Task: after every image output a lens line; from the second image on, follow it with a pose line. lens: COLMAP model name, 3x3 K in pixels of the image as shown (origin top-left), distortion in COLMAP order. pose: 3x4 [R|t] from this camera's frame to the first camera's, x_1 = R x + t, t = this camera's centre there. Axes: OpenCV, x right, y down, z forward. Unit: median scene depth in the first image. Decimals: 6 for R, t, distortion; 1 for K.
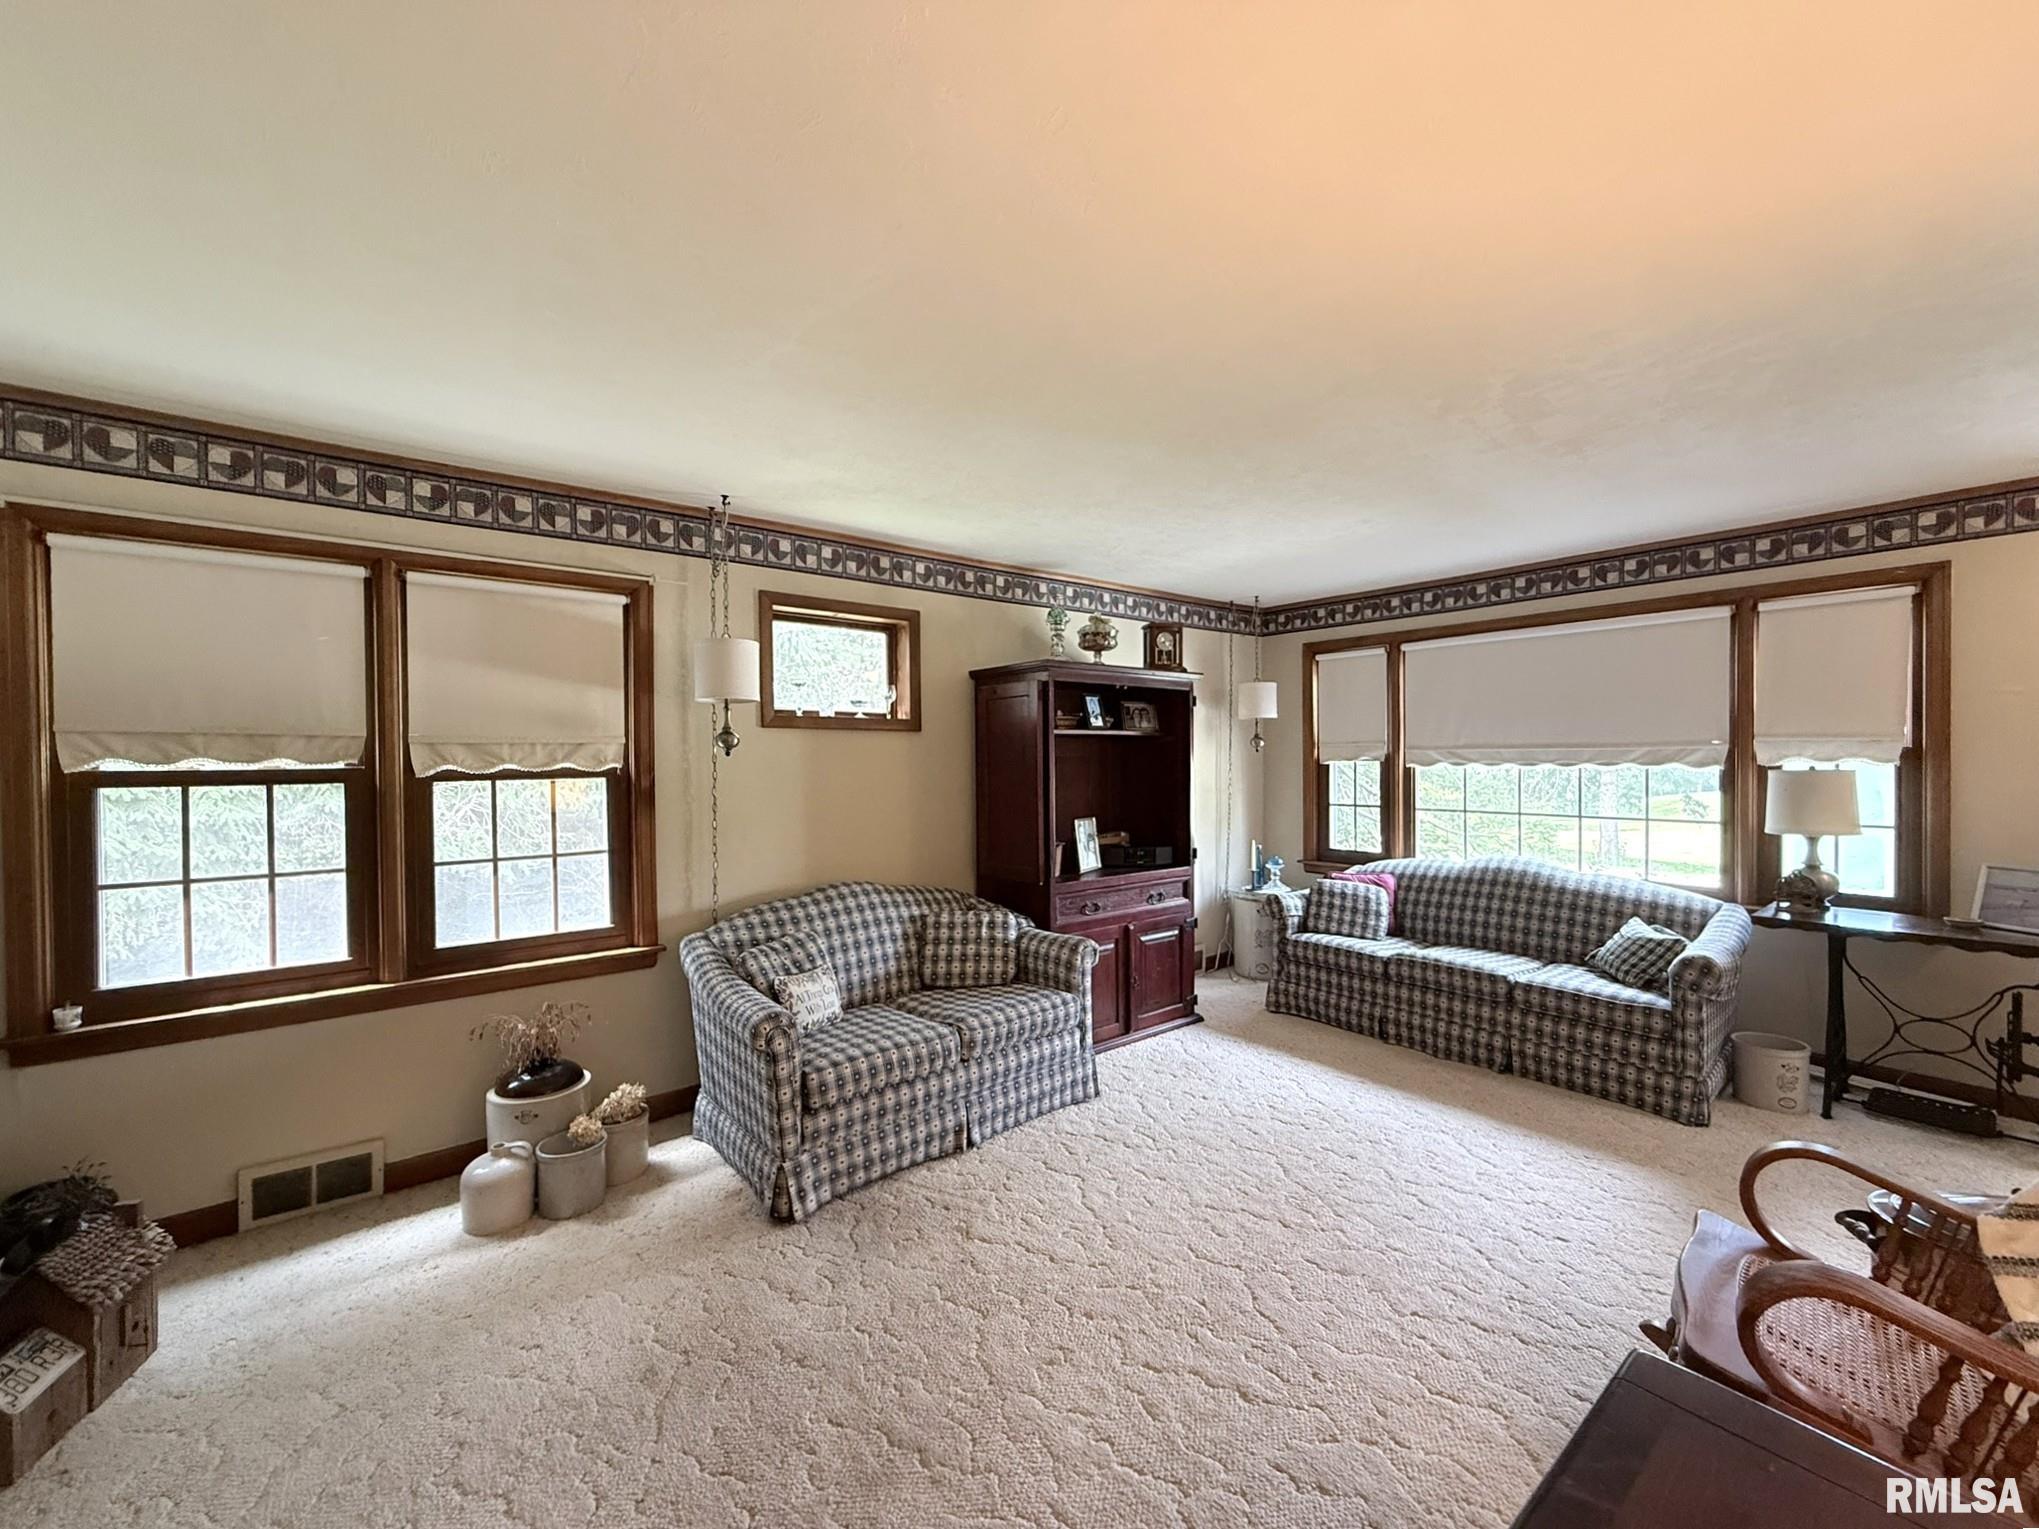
lens RADIAL K [[816.7, 0, 1027.9], [0, 816.7, 760.0], [0, 0, 1]] dist [0.001234, -0.000433]
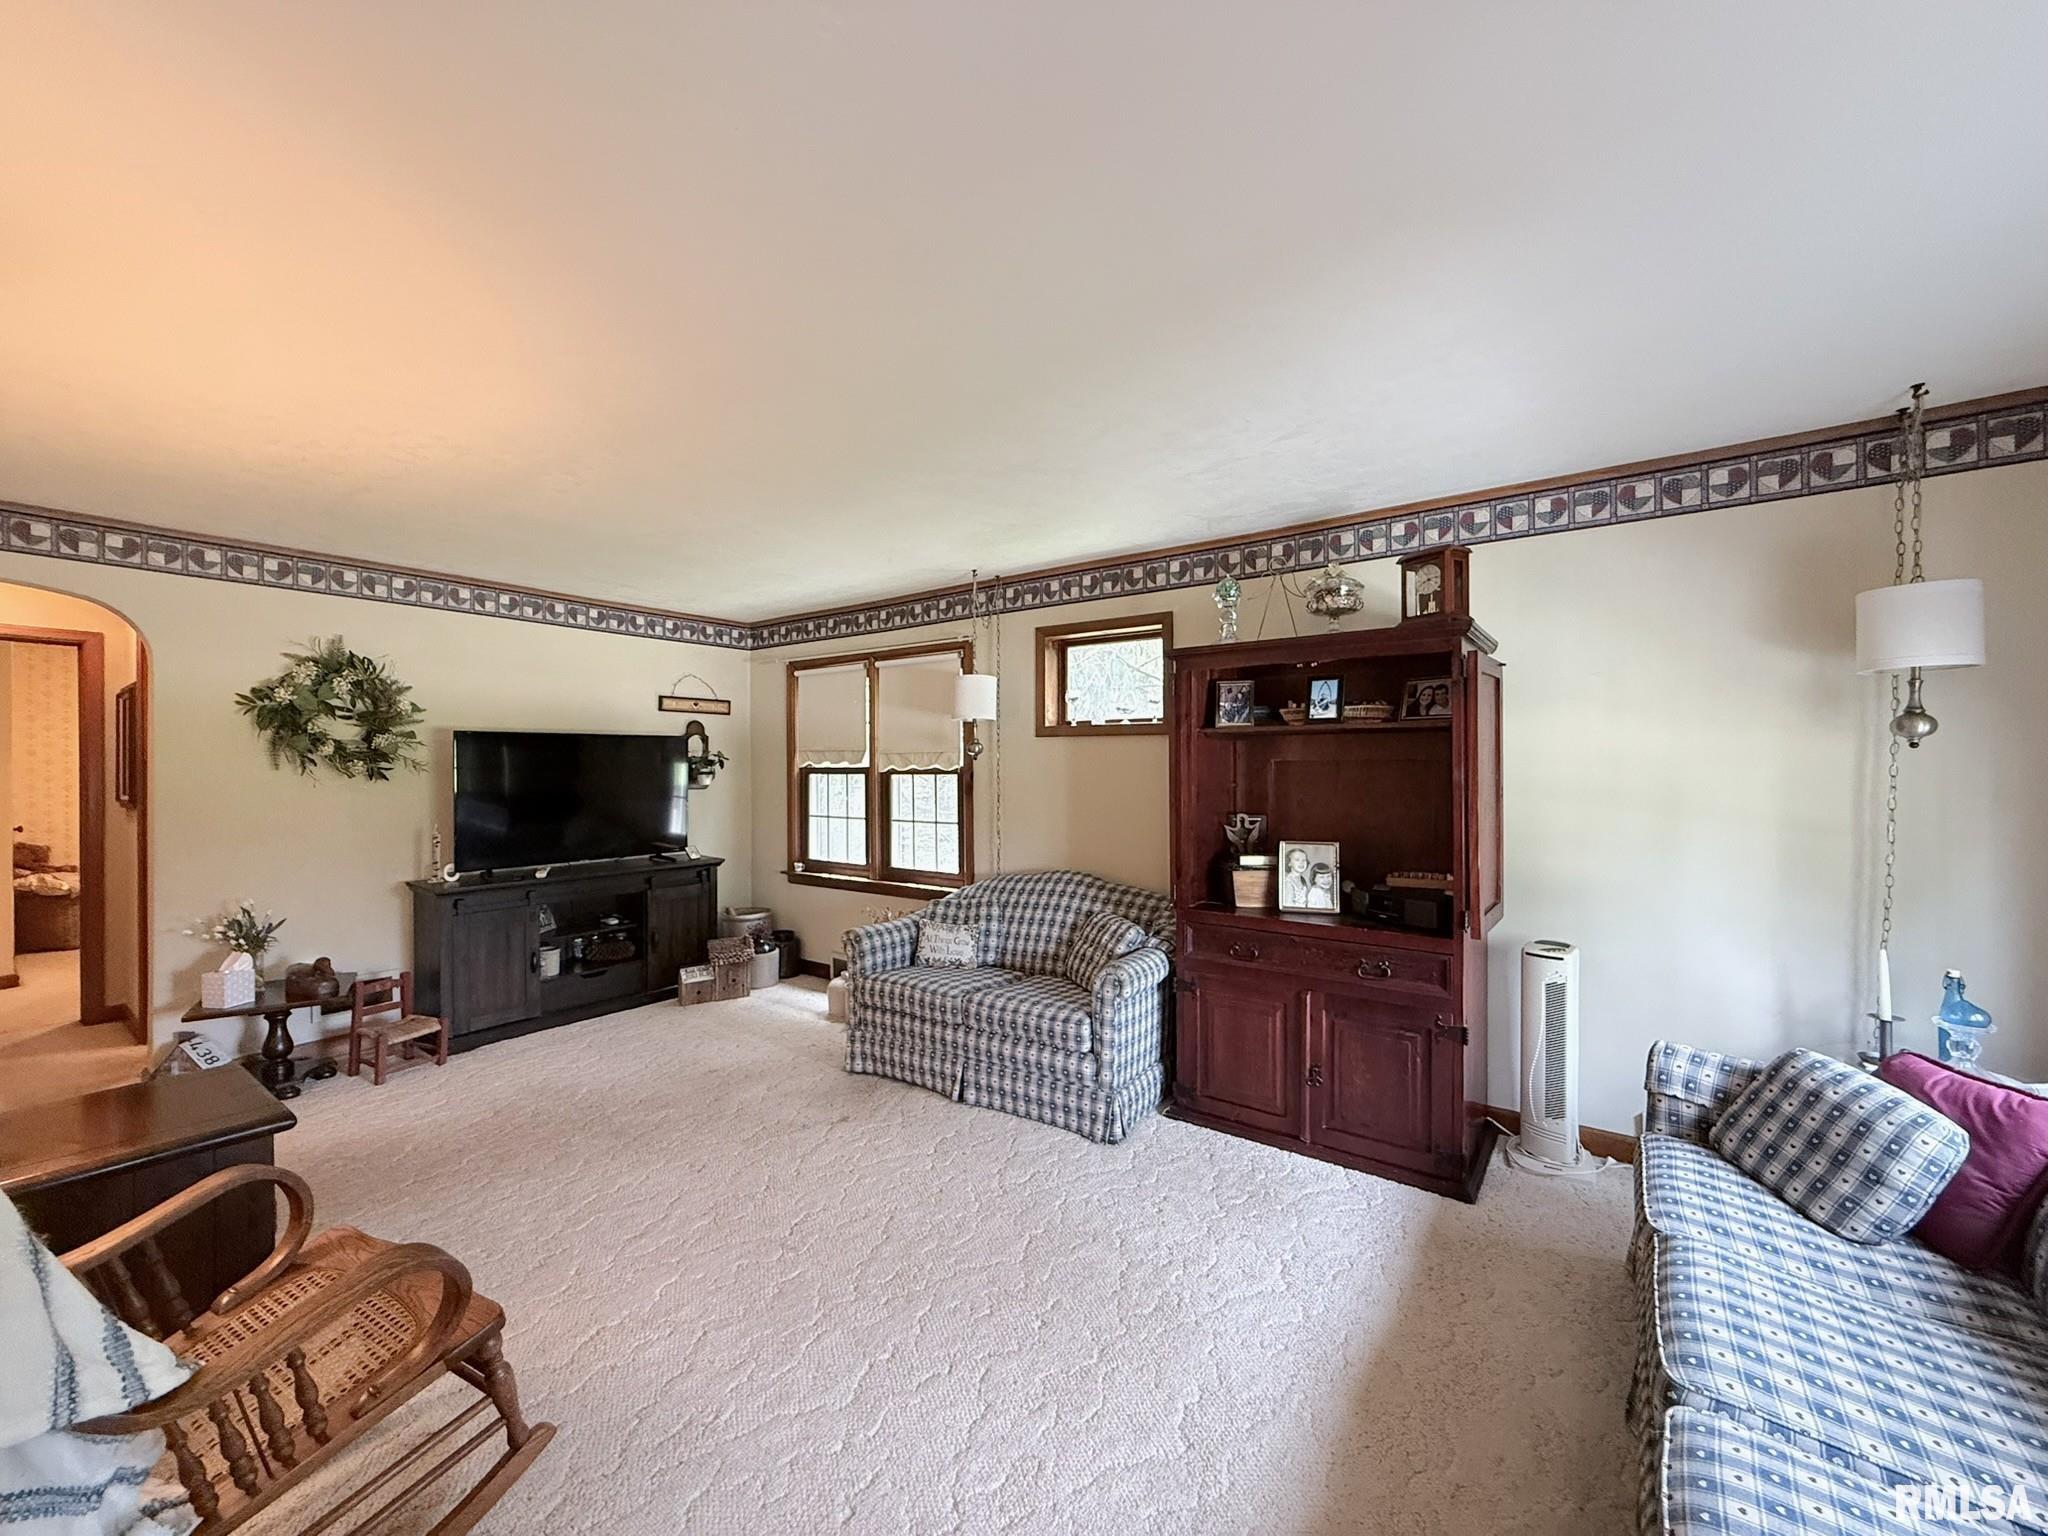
lens RADIAL K [[820.3, 0, 1016.9], [0, 820.3, 772.8], [0, 0, 1]] dist [0.001234, -0.000433]
pose [[0.243161, 0.012120, -0.969910, 0.833526], [-0.004029, 0.999926, 0.011485, -0.000026], [0.969978, 0.001115, 0.243192, 0.625422]]
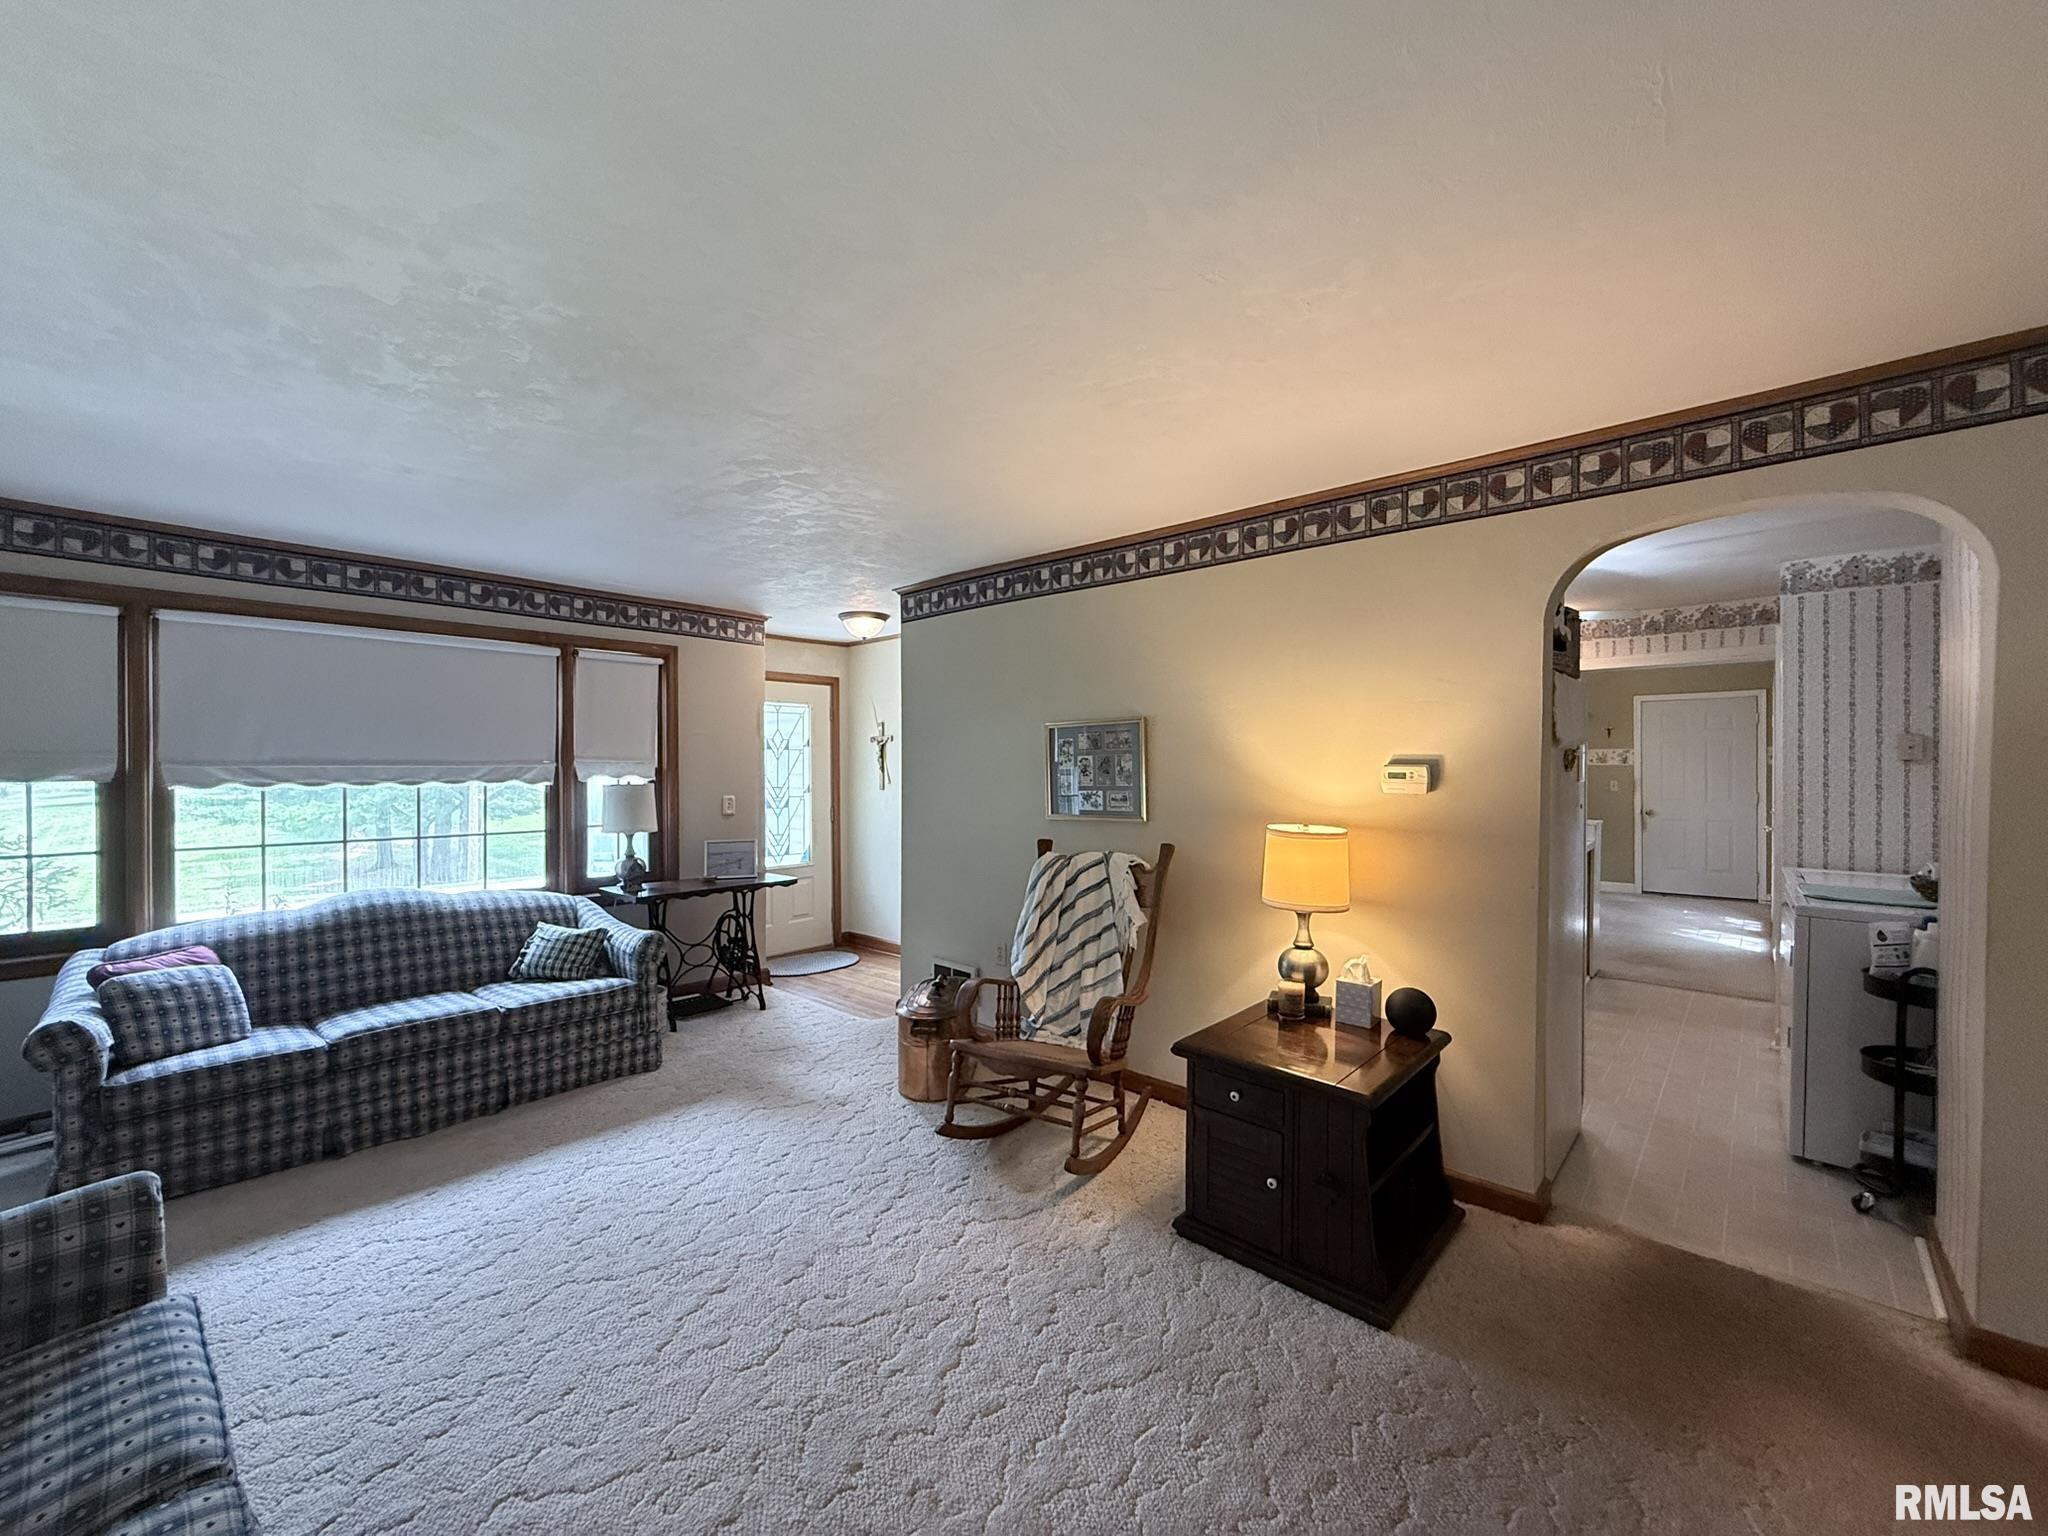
lens RADIAL K [[820.3, 0, 1001.2], [0, 820.3, 764.7], [0, 0, 1]] dist [0.001234, -0.000433]
pose [[-0.141335, 0.010889, 0.989902, -0.423040], [0.006811, 0.999927, -0.010027, -0.001463], [-0.989938, 0.005325, -0.141398, 0.543696]]
